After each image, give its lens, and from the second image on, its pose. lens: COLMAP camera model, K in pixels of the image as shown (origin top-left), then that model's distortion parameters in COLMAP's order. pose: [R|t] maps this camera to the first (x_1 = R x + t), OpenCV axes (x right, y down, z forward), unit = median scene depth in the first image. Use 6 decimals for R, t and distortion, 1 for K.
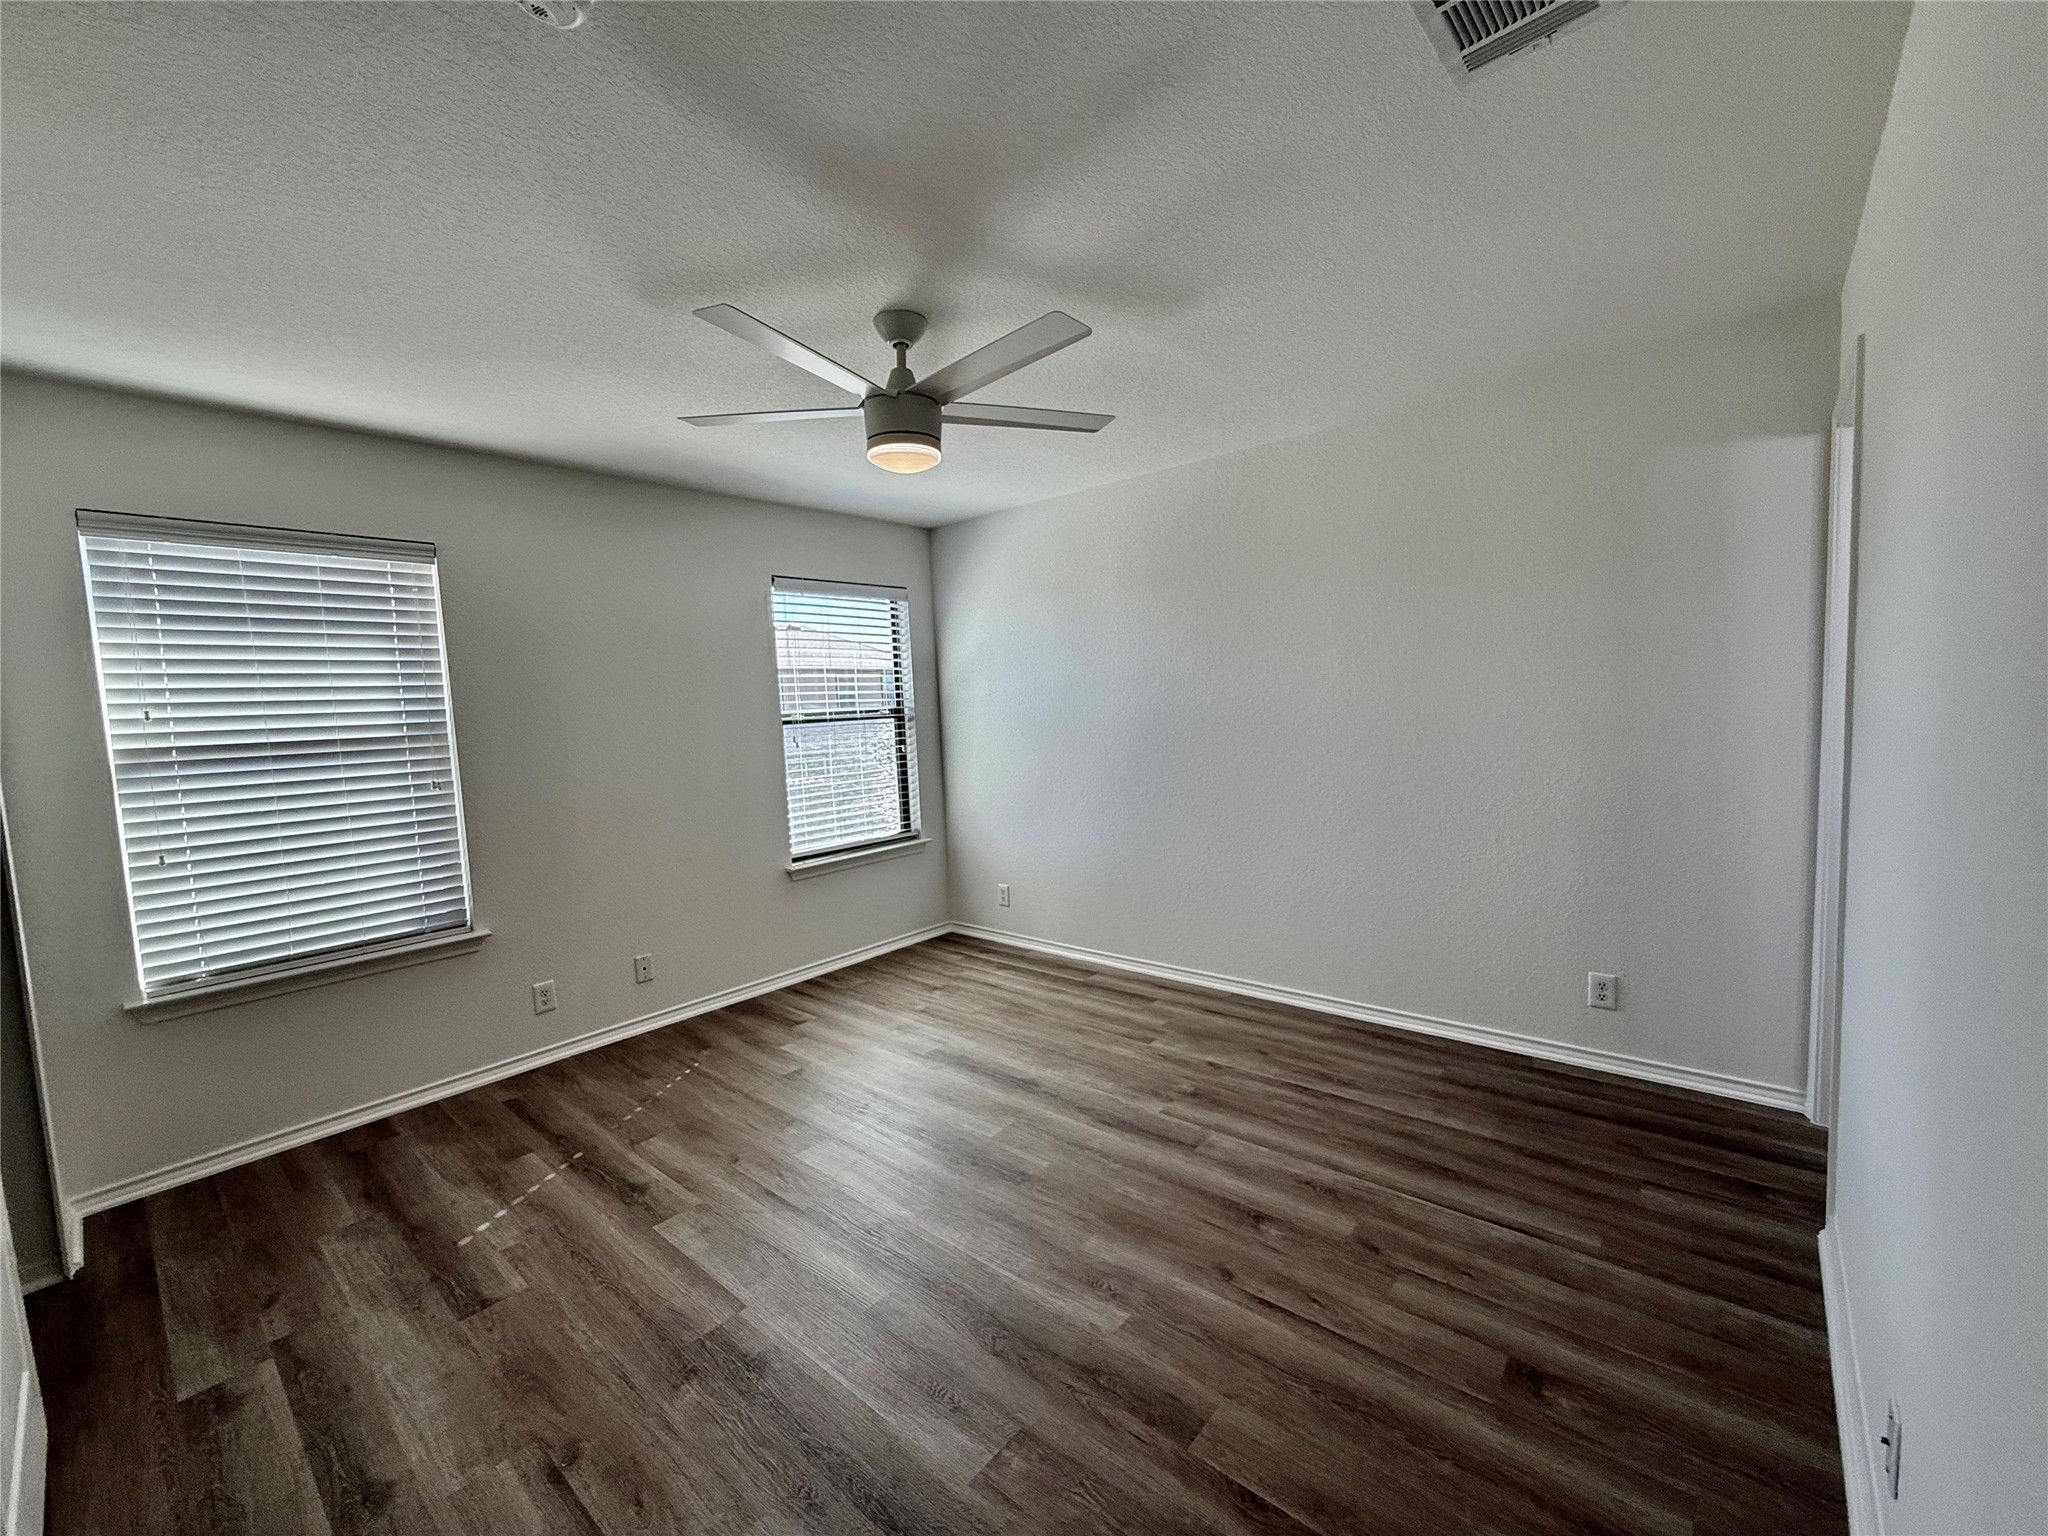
lens RADIAL K [[826.7, 0, 1021.2], [0, 826.7, 776.6], [0, 0, 1]] dist [-0.000053, -0.000117]
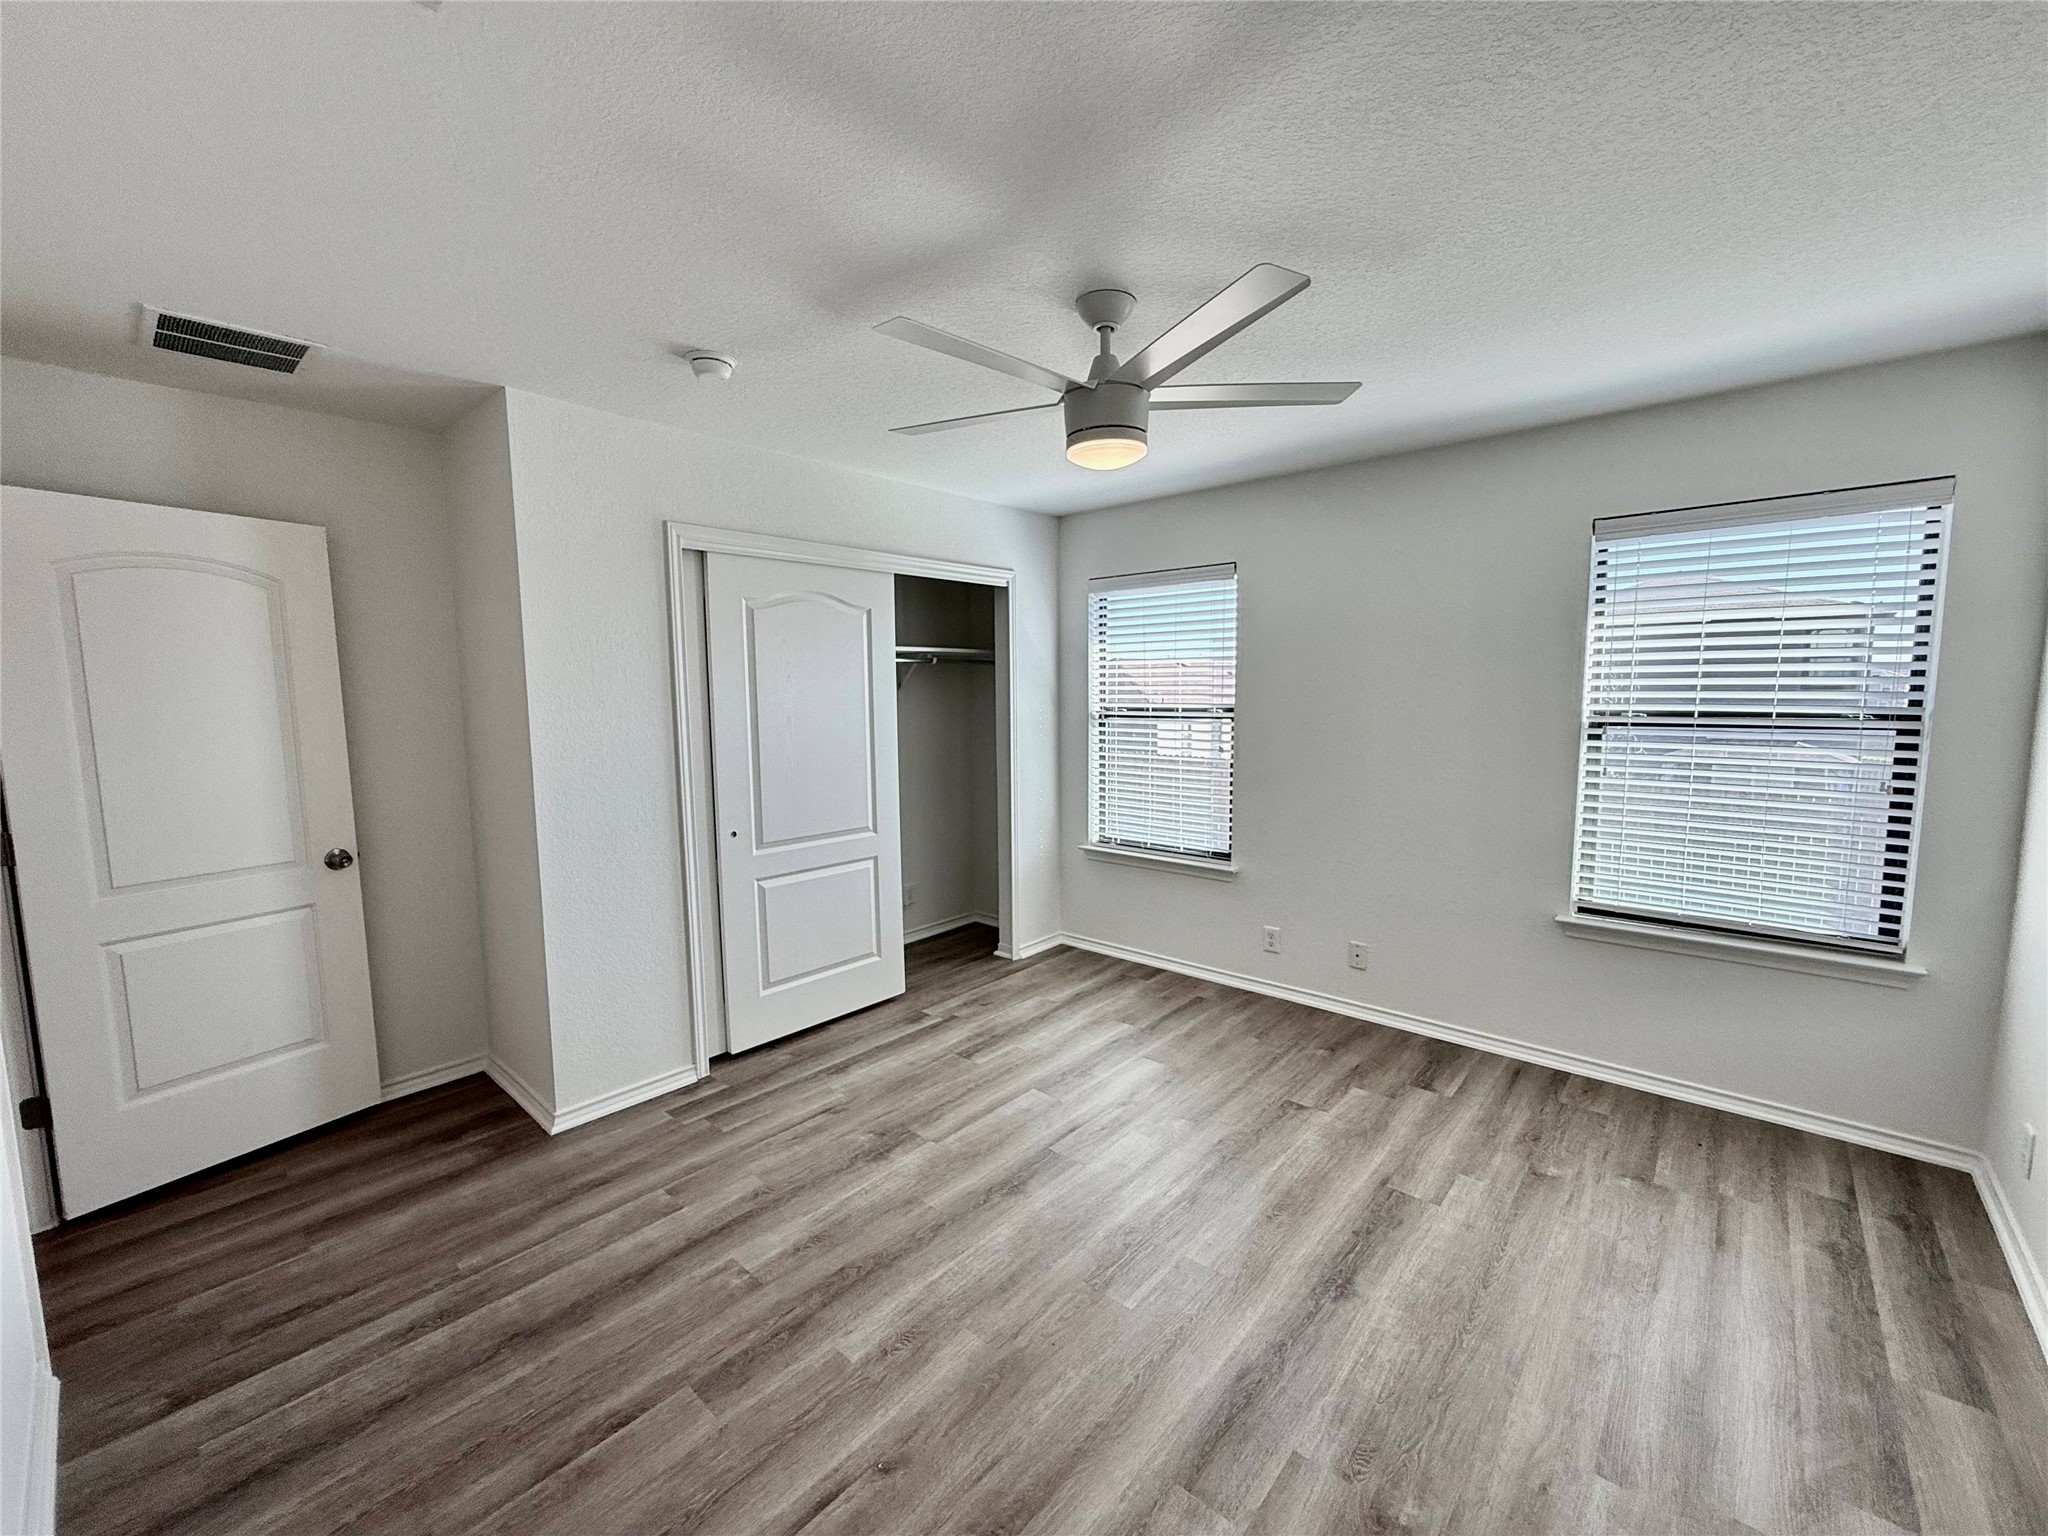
lens RADIAL K [[826.7, 0, 1026.0], [0, 826.7, 763.9], [0, 0, 1]] dist [-0.000053, -0.000117]
pose [[-0.006917, 0.136239, -0.990652, 0.646457], [-0.077647, 0.987611, 0.136363, -0.130560], [0.996957, 0.077864, 0.003748, 0.733739]]
